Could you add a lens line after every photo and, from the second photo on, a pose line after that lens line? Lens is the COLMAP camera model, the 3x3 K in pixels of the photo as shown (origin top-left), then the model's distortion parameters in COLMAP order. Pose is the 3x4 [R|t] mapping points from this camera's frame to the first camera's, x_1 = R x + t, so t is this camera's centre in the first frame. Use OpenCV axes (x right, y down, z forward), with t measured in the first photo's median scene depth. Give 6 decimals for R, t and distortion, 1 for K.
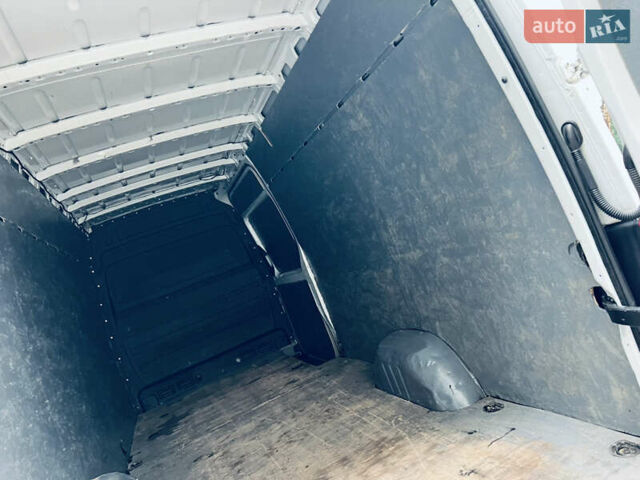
lens RADIAL K [[489.6, 0, 317.7], [0, 489.6, 239.7], [0, 0, 1]] dist [0.060331, -0.063916]
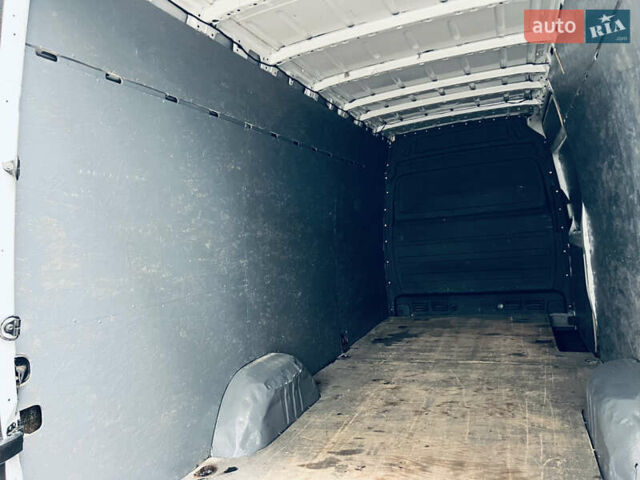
lens RADIAL K [[489.6, 0, 317.7], [0, 489.6, 239.7], [0, 0, 1]] dist [0.060331, -0.063916]
pose [[0.722679, 0.303081, -0.621189, 0.197902], [-0.180005, 0.950248, 0.254217, -0.072979], [0.667332, -0.071900, 0.741281, 0.141325]]
